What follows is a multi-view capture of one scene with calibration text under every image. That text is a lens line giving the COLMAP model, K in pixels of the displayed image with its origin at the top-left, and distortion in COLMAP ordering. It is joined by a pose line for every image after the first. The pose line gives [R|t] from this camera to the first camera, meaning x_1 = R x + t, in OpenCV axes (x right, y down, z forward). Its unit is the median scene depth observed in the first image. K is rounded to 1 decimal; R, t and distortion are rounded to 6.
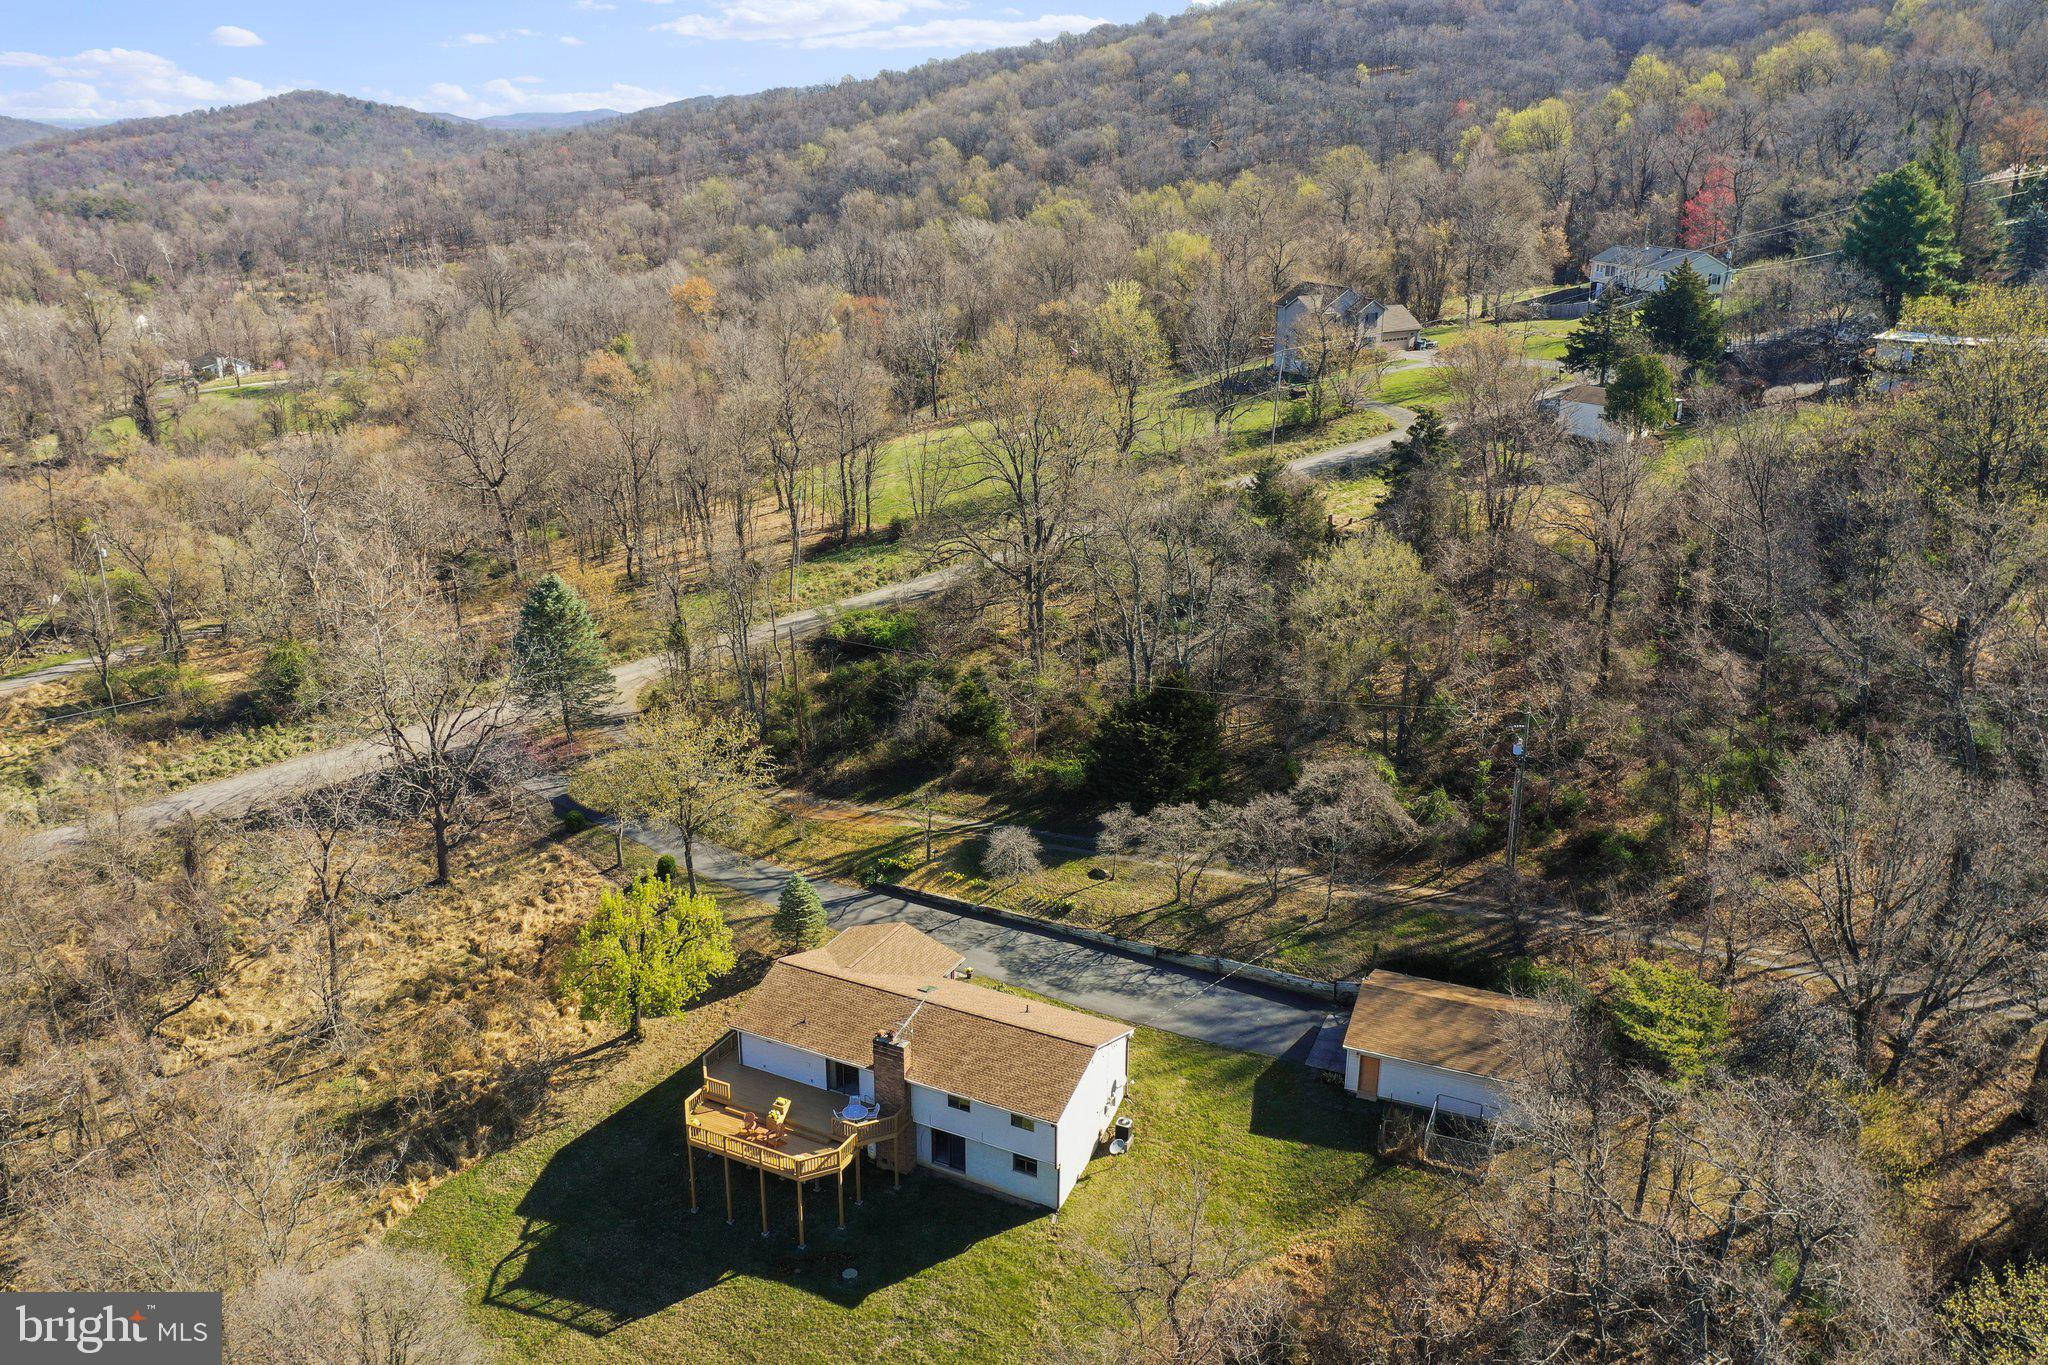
lens RADIAL K [[1605.9, 0, 1013.8], [0, 1605.9, 683.7], [0, 0, 1]] dist [0.002328, -0.000483]
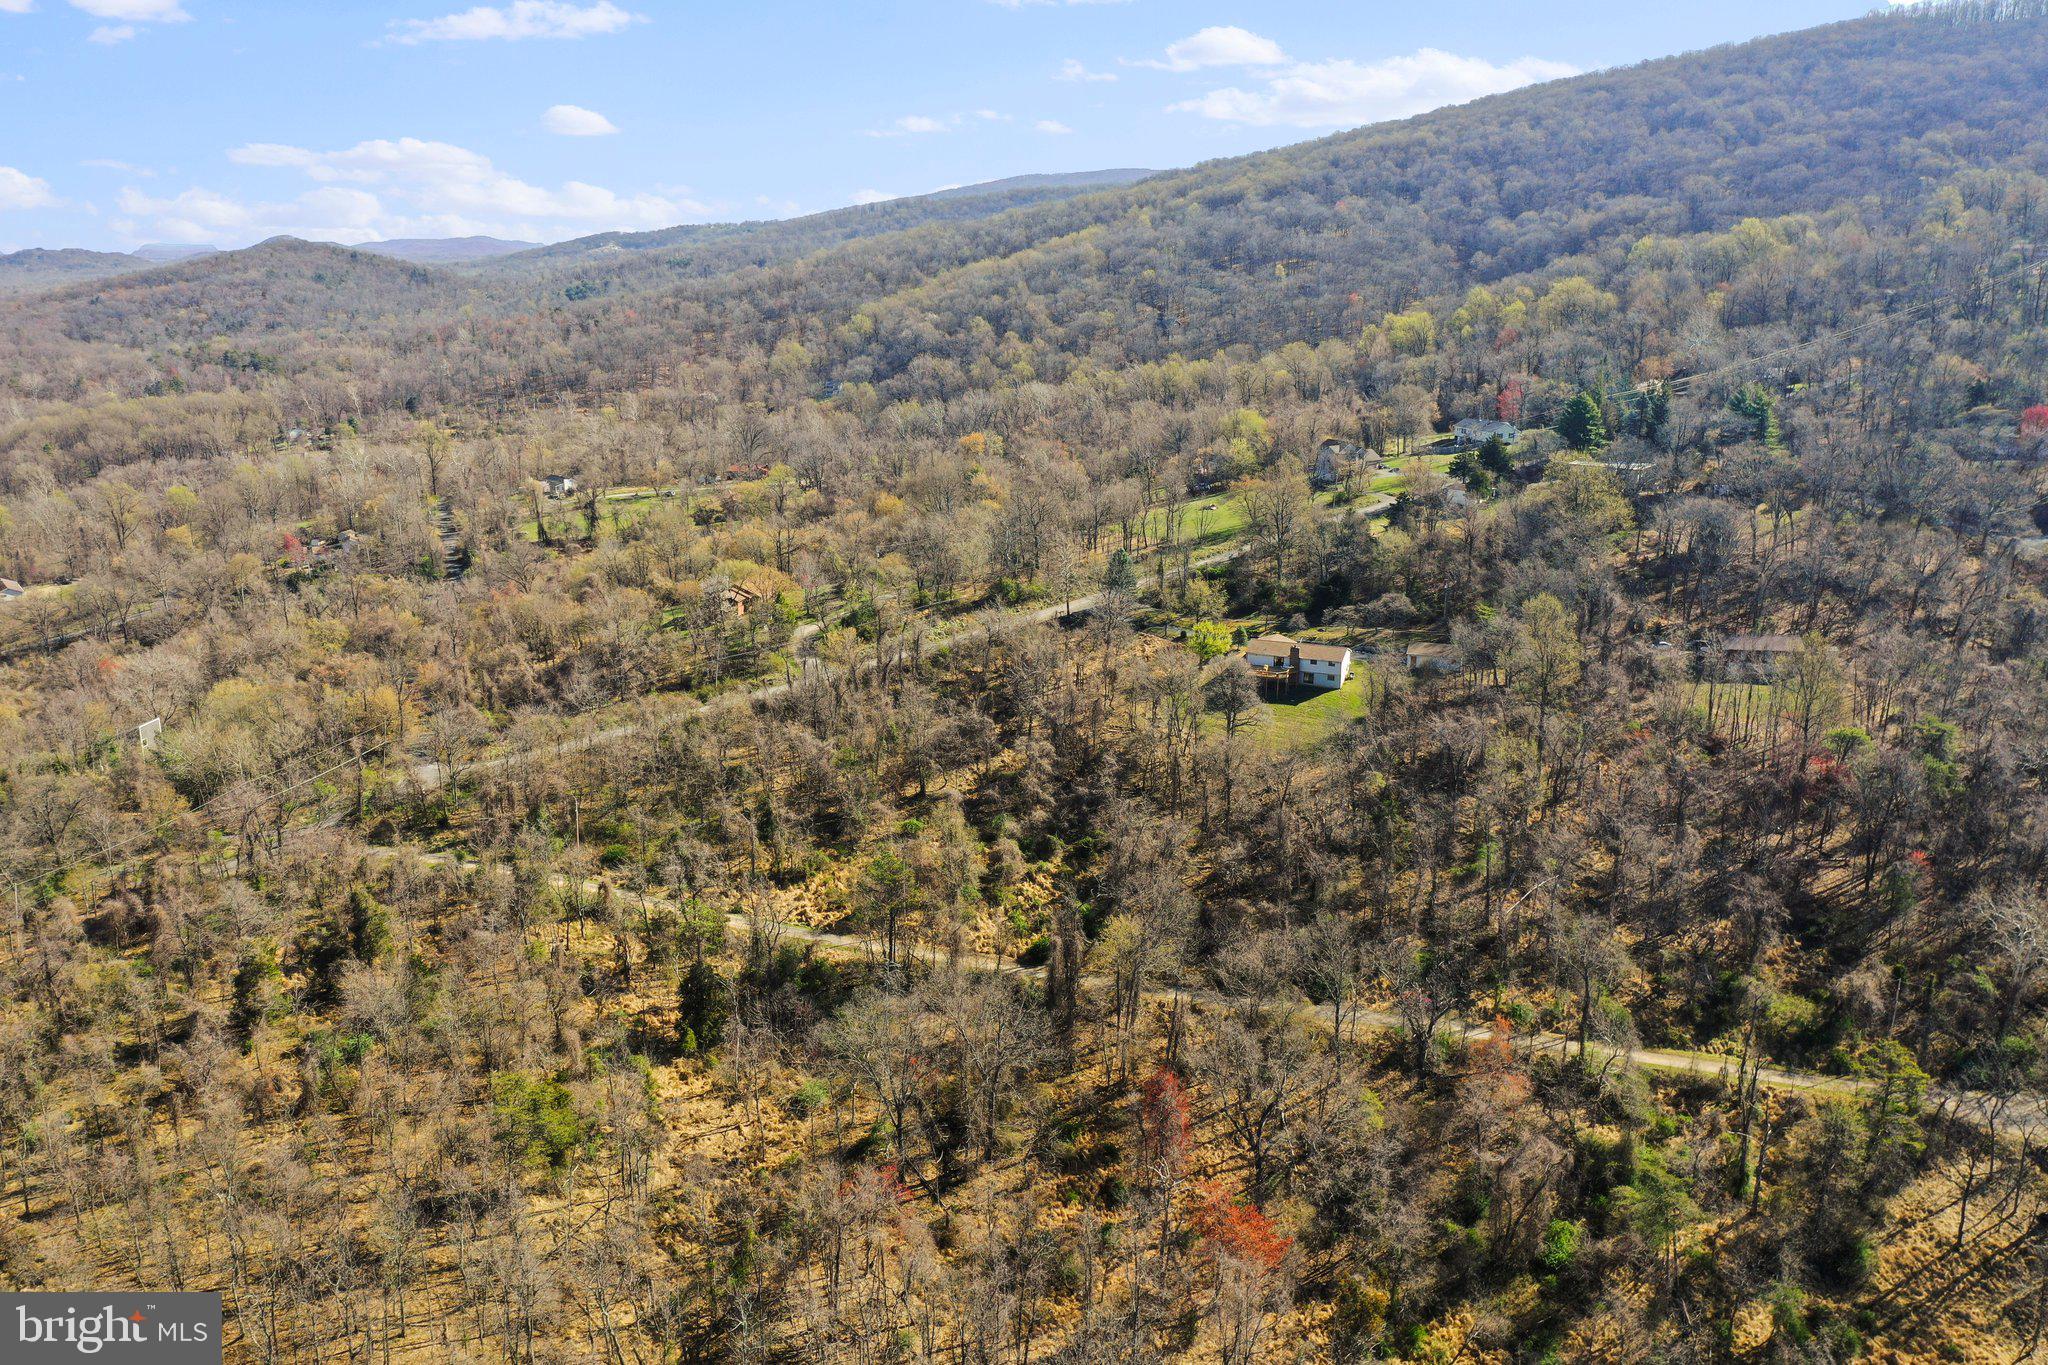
lens RADIAL K [[1605.9, 0, 1013.8], [0, 1605.9, 683.7], [0, 0, 1]] dist [0.002328, -0.000483]
pose [[0.996765, -0.017746, 0.078383, -0.687344], [0.023306, 0.997232, -0.070603, 0.367978], [-0.076913, 0.072202, 0.994420, -1.816794]]
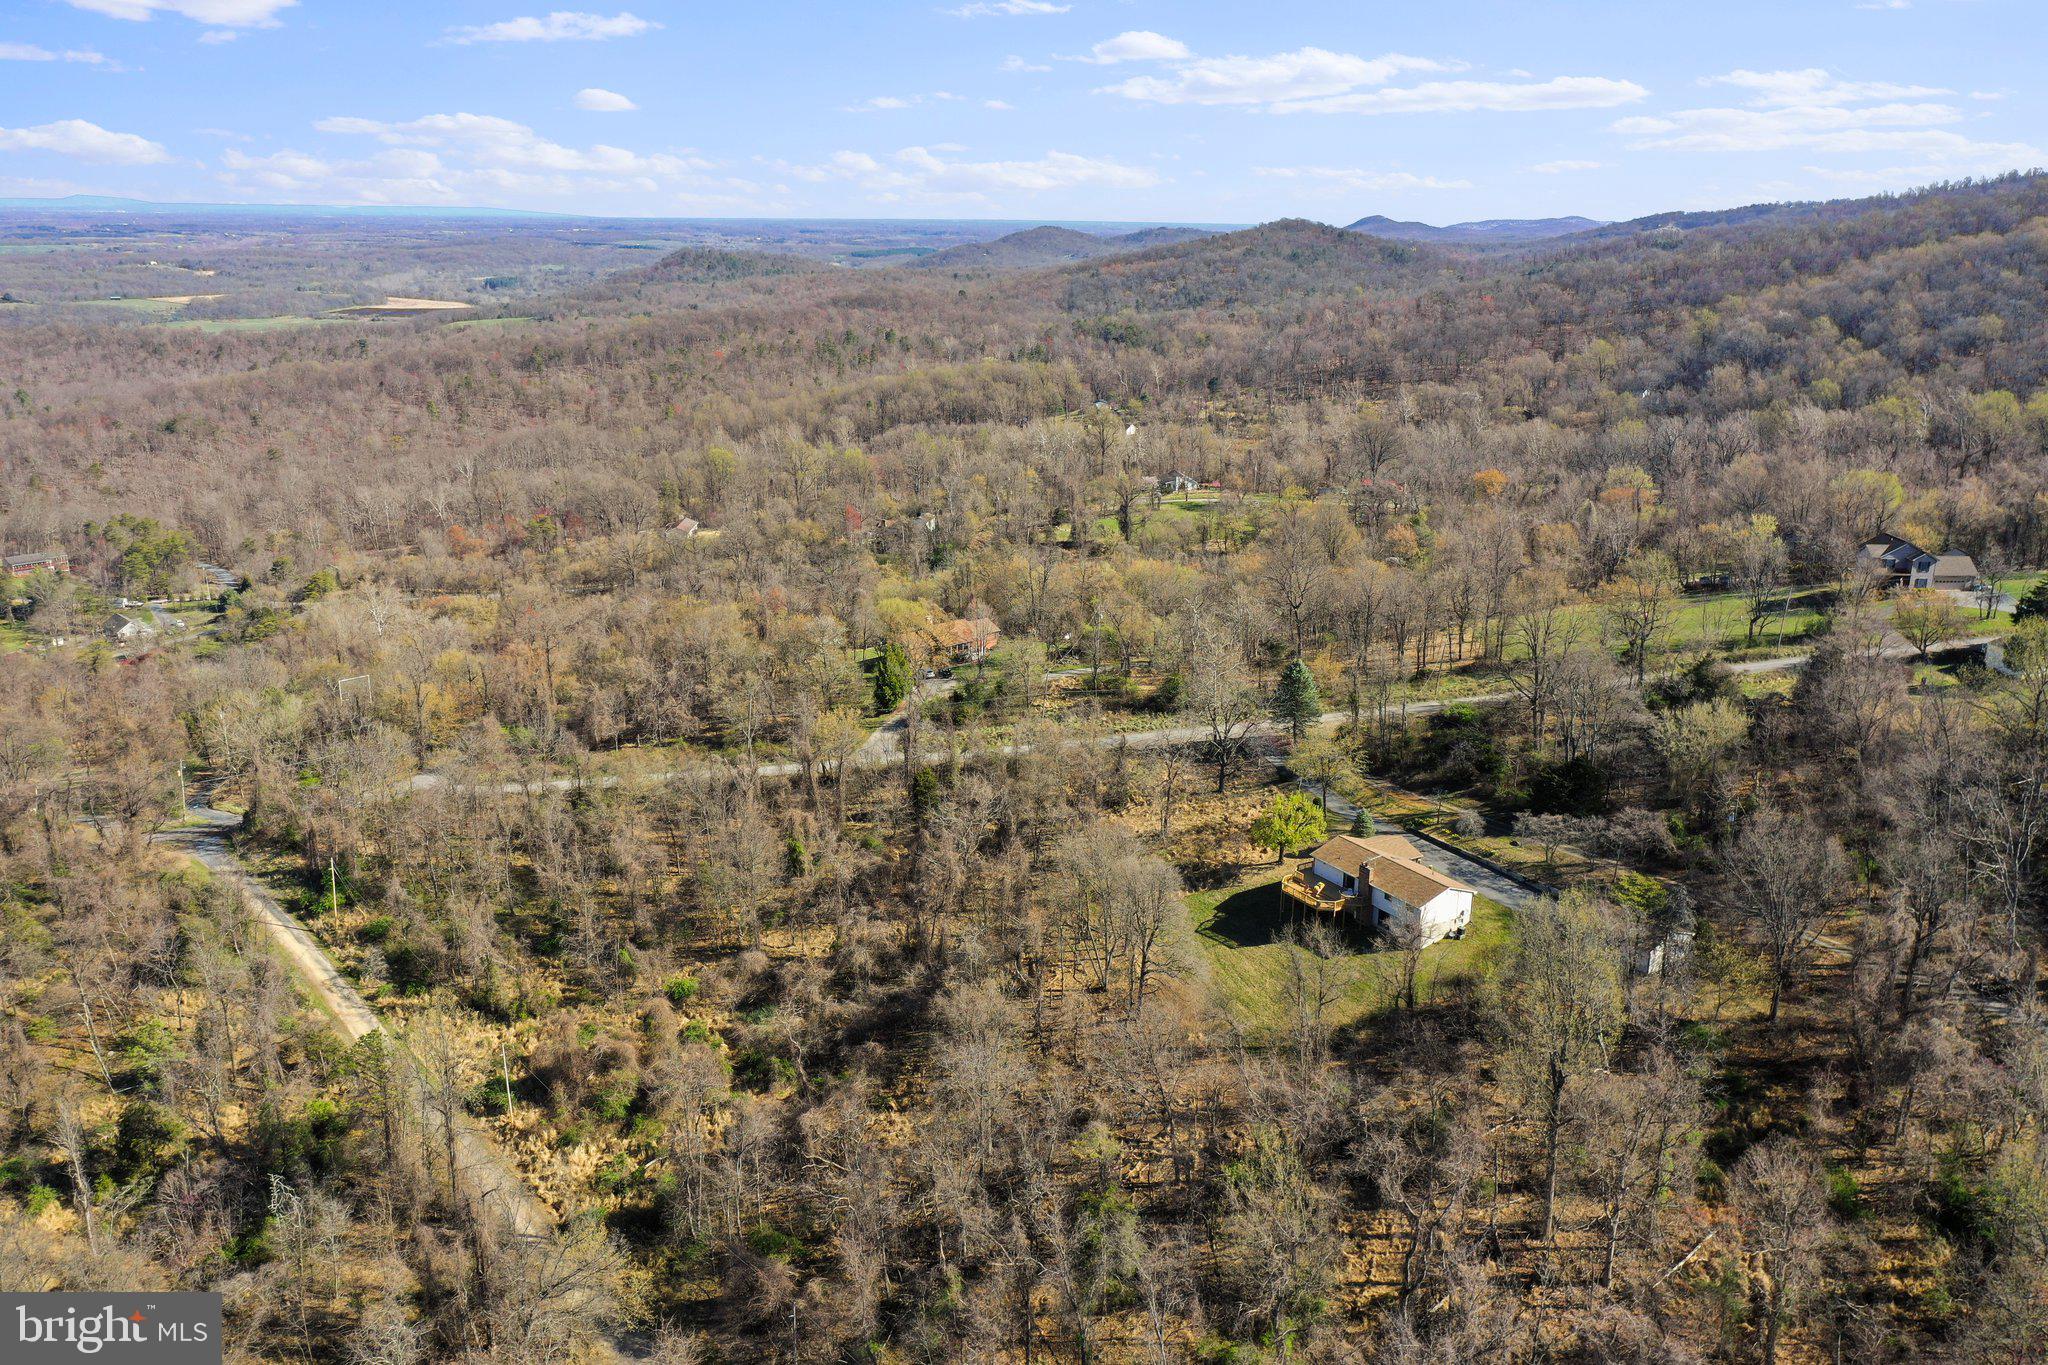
lens RADIAL K [[1615.3, 0, 1017.7], [0, 1615.3, 680.2], [0, 0, 1]] dist [0.001732, -0.008863]
pose [[0.848837, 0.150087, -0.506902, 0.435337], [-0.181389, 0.983331, -0.012595, 0.046250], [0.496562, 0.102637, 0.861912, -0.904770]]
